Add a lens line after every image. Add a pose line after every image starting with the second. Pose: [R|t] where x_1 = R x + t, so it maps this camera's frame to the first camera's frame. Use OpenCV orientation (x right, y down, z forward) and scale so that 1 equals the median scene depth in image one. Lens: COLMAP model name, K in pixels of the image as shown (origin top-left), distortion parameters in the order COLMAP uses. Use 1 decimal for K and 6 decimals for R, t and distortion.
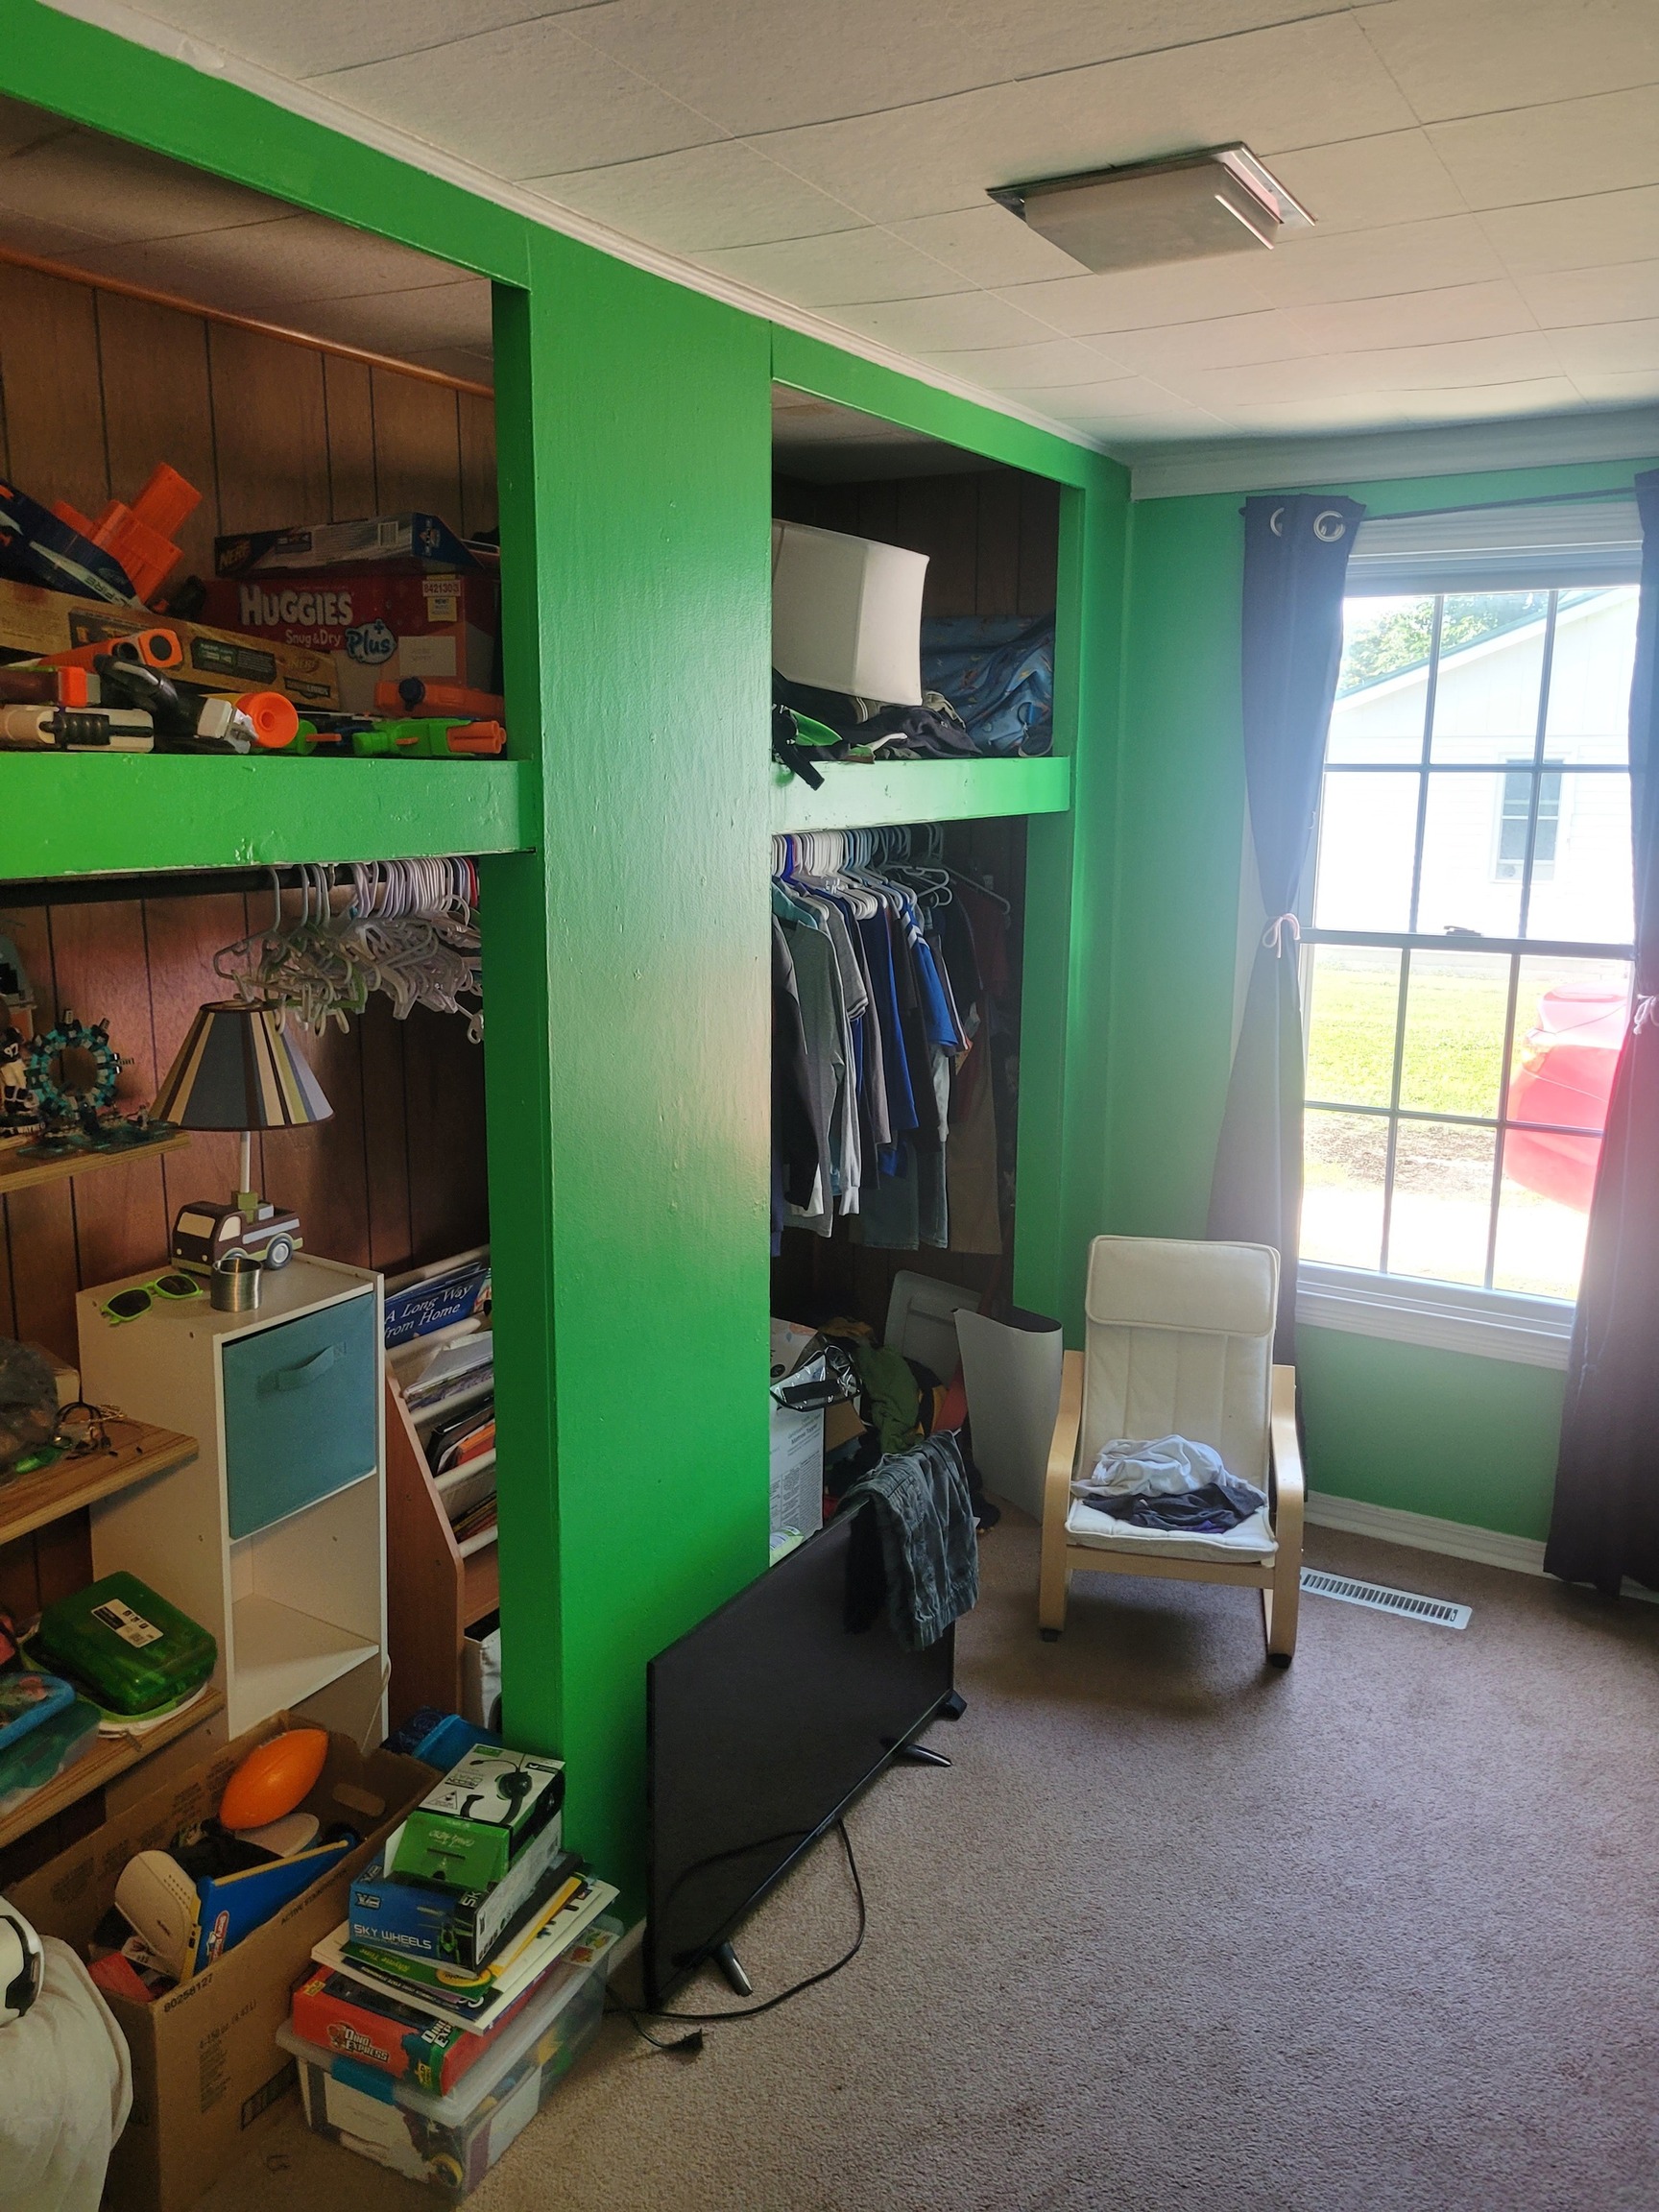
lens RADIAL K [[1677.2, 0, 838.1], [0, 1677.2, 1091.0], [0, 0, 1]] dist [0.040349, -0.030123]
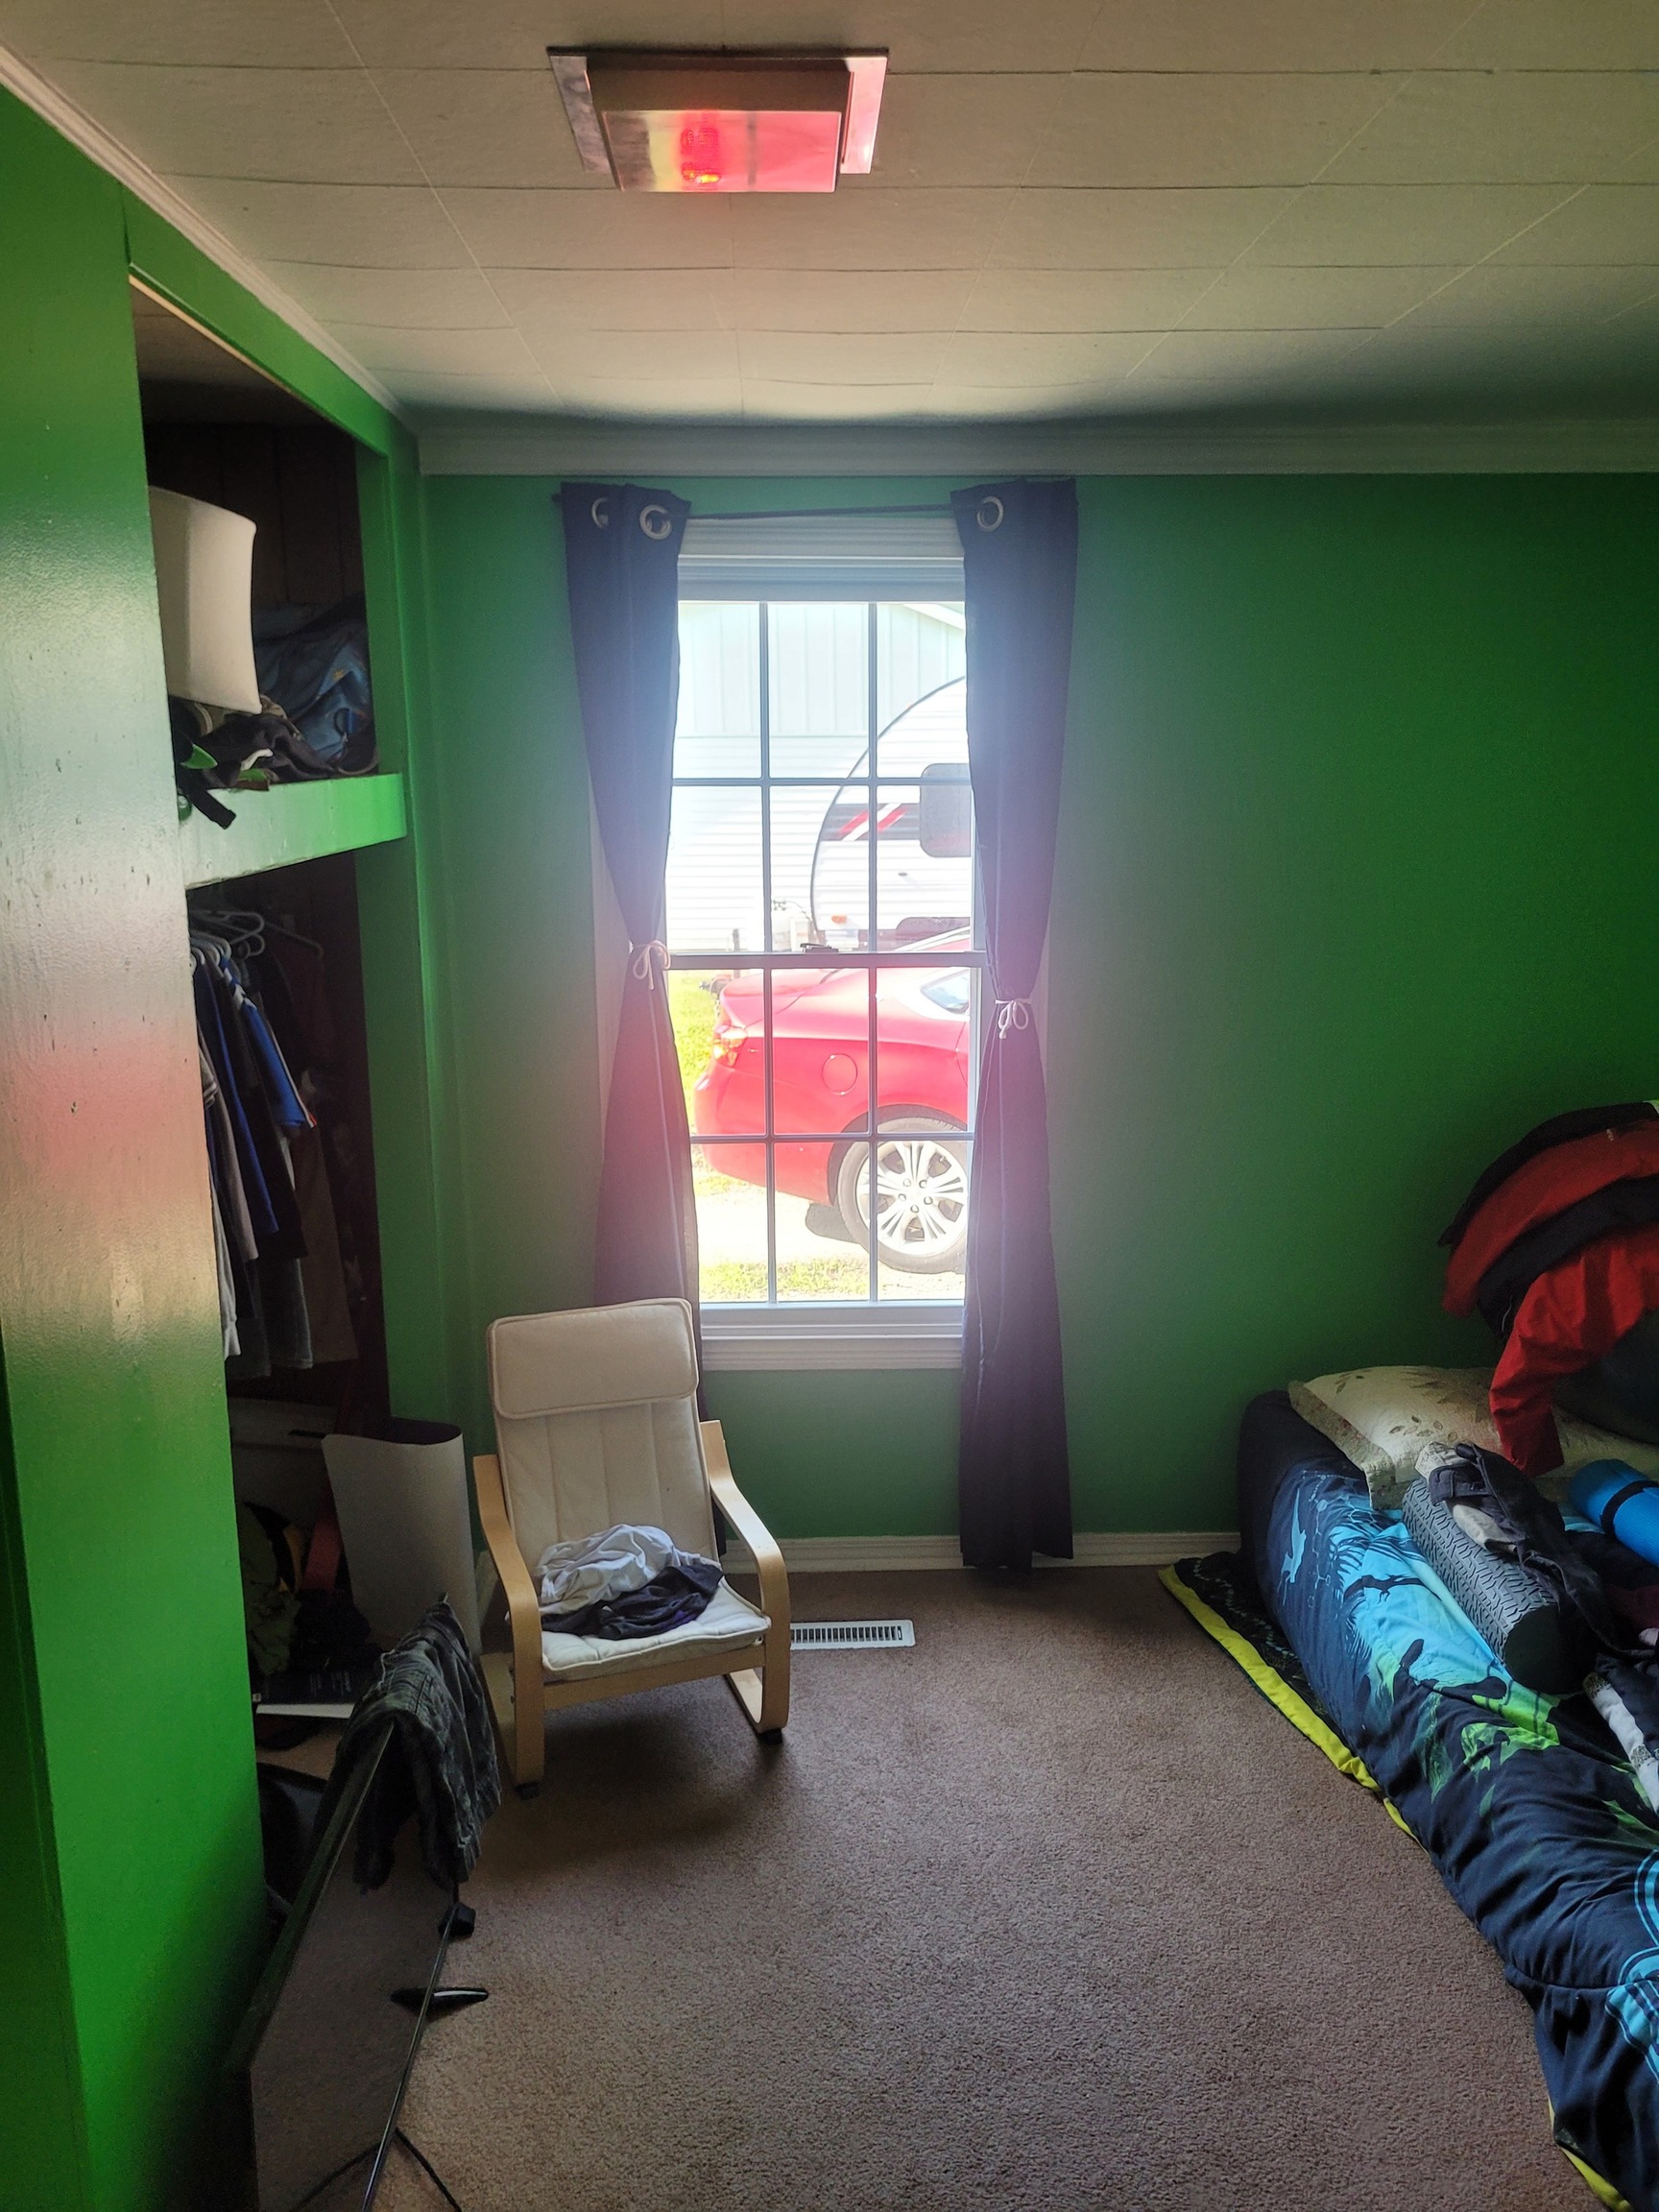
lens RADIAL K [[1677.2, 0, 835.4], [0, 1677.2, 1115.6], [0, 0, 1]] dist [0.040349, -0.030123]
pose [[0.843800, -0.120058, 0.523056, -0.149874], [0.112005, 0.992589, 0.047144, -0.043751], [-0.524839, 0.018805, 0.850994, 0.167557]]
